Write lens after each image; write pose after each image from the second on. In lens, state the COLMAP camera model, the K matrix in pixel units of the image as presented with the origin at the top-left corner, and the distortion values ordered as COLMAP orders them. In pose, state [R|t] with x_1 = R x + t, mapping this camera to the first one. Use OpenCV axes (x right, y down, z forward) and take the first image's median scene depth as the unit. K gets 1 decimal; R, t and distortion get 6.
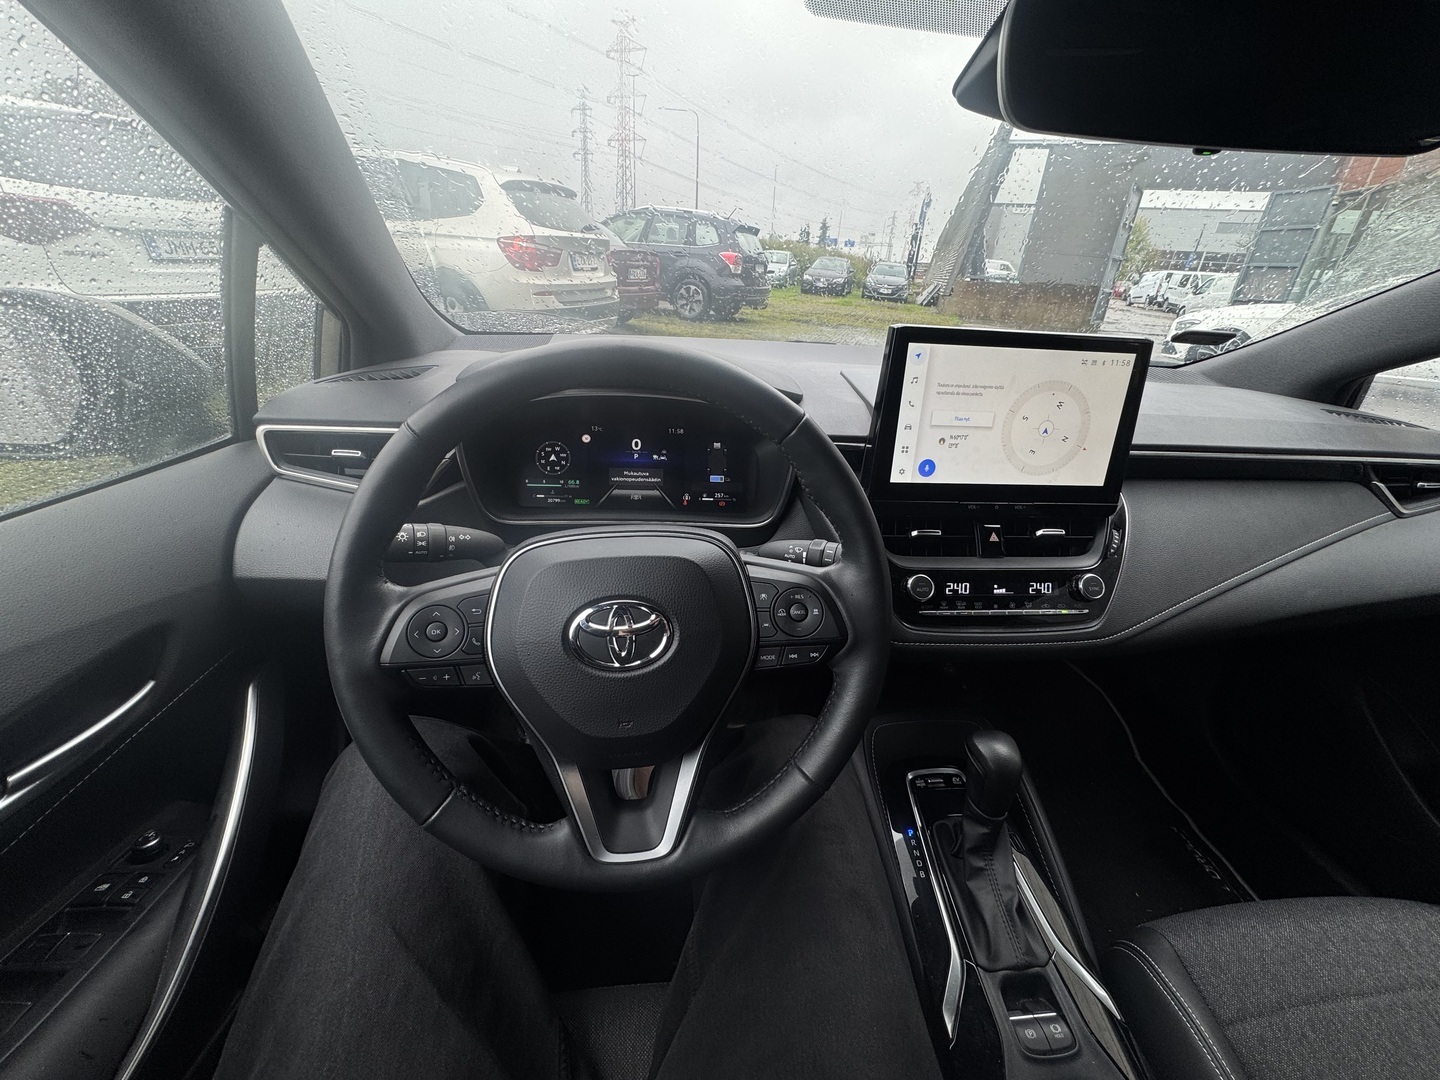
lens RADIAL K [[578.9, 0, 717.7], [0, 578.9, 544.1], [0, 0, 1]] dist [0.006120, 0.000131]
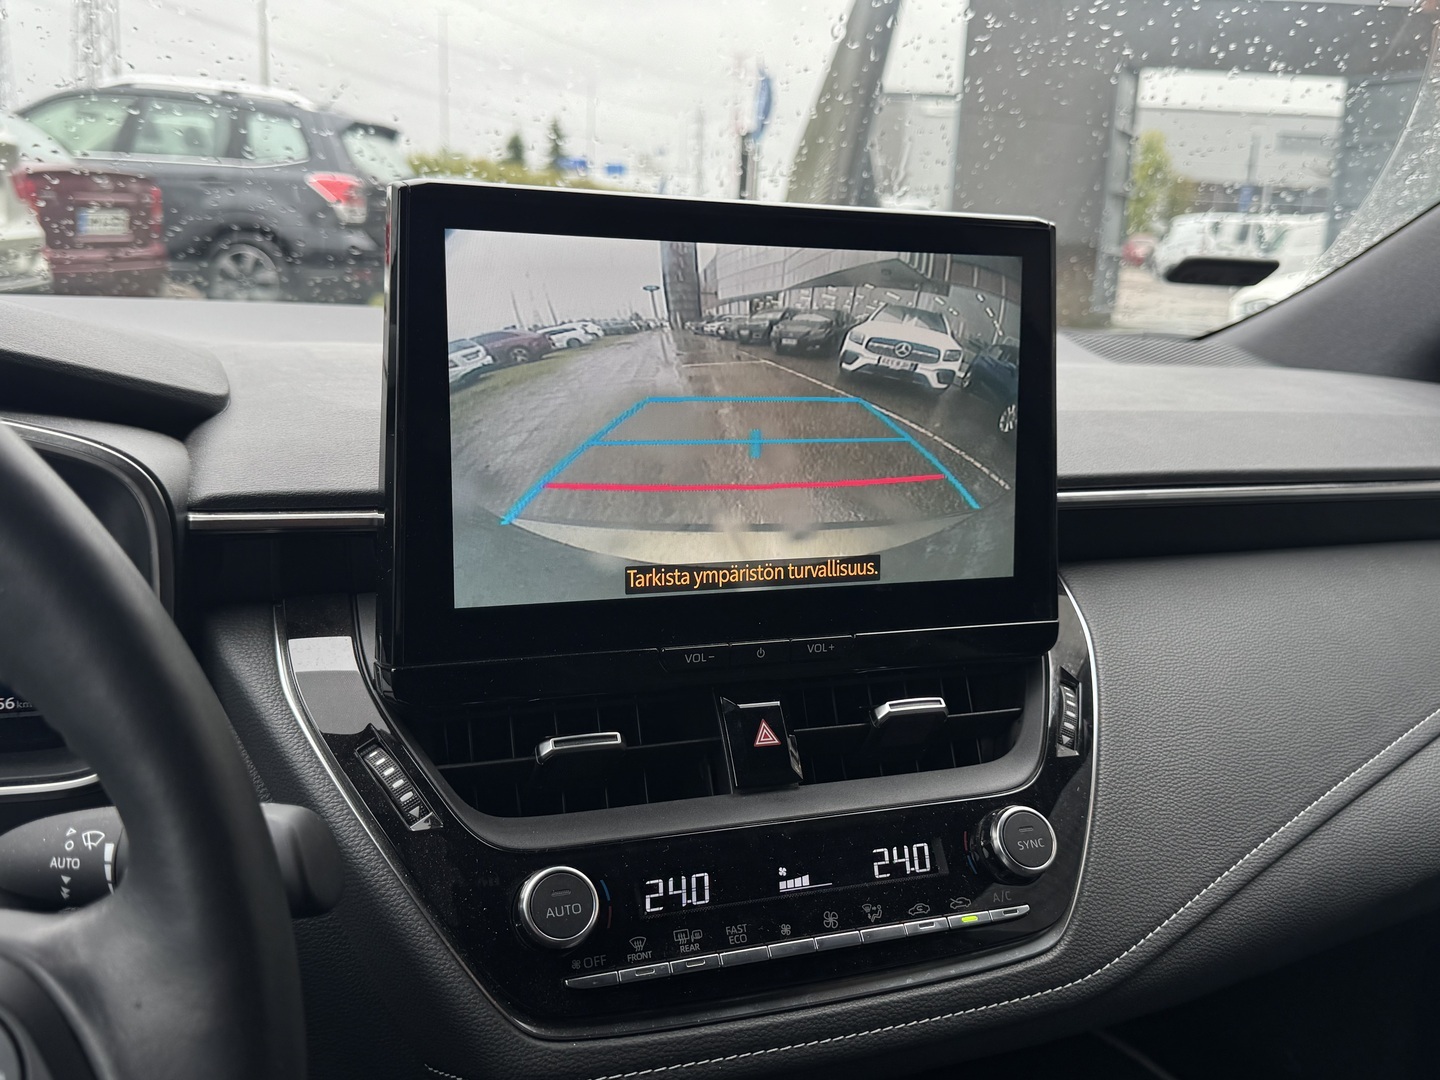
lens RADIAL K [[1356.1, 0, 718.1], [0, 1356.1, 543.1], [0, 0, 1]] dist [0.036066, 0.000000]
pose [[0.963547, -0.069484, 0.258360, 0.207482], [0.121892, 0.973650, -0.192739, 0.027848], [-0.238160, 0.217205, 0.946627, 0.148505]]
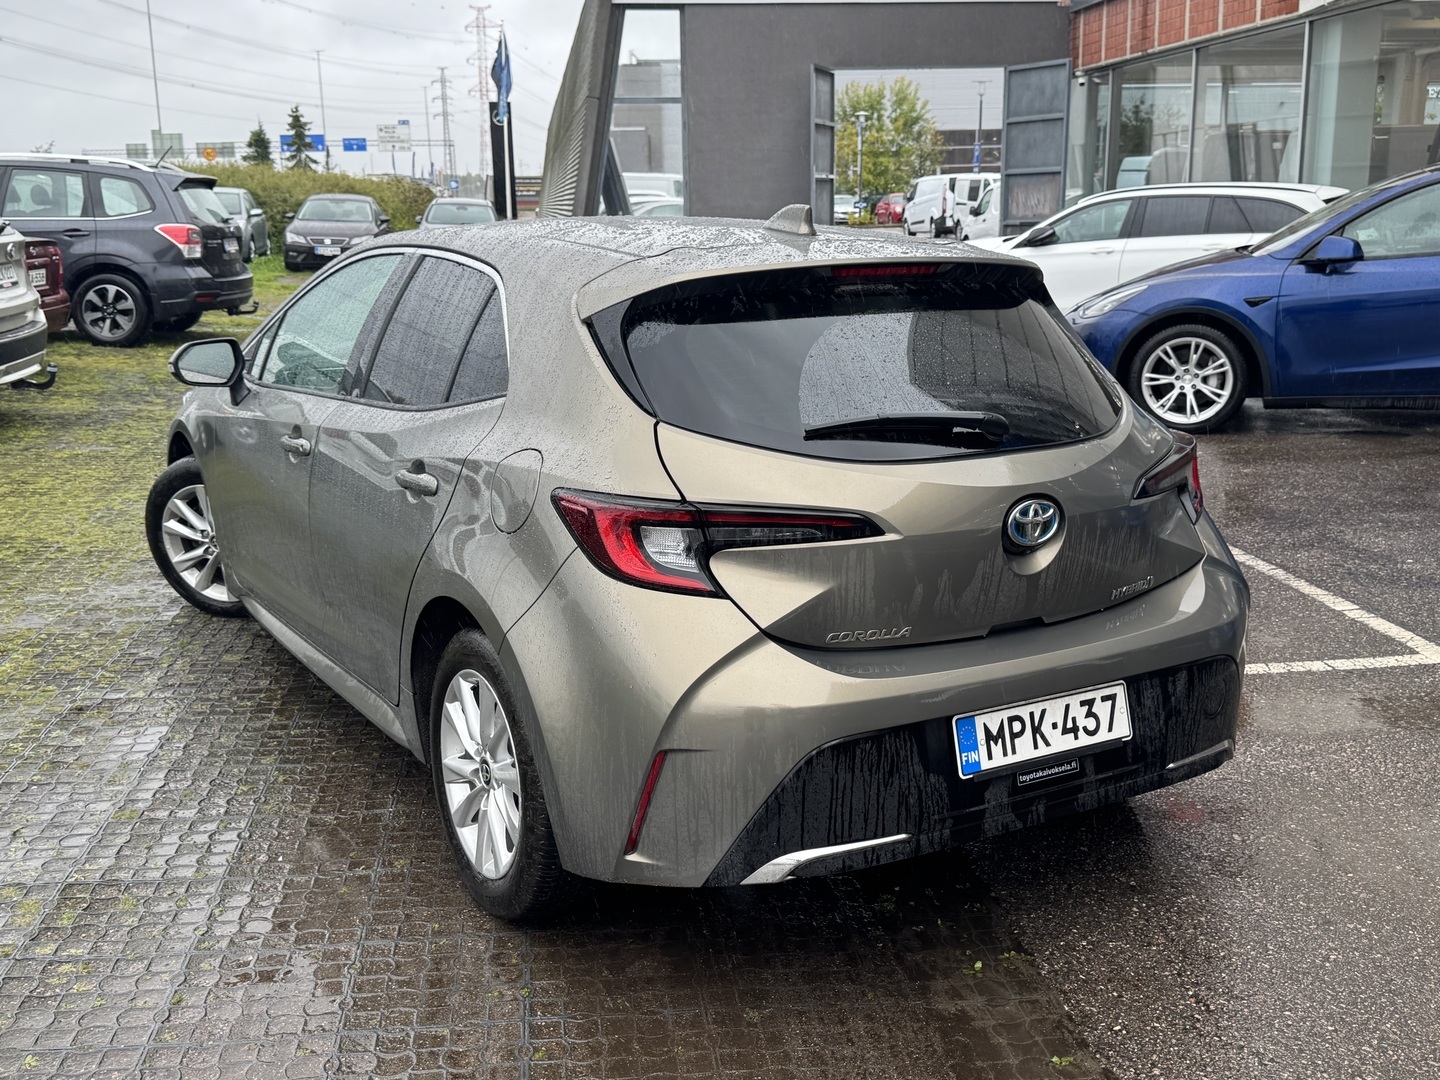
lens RADIAL K [[1511.0, 0, 716.1], [0, 1511.0, 545.1], [0, 0, 1]] dist [0.024106, 0.000000]
pose [[0.908528, -0.158689, 0.386515, -1.626743], [0.237618, 0.957144, -0.165568, 2.162117], [-0.343677, 0.242266, 0.907300, -5.867881]]
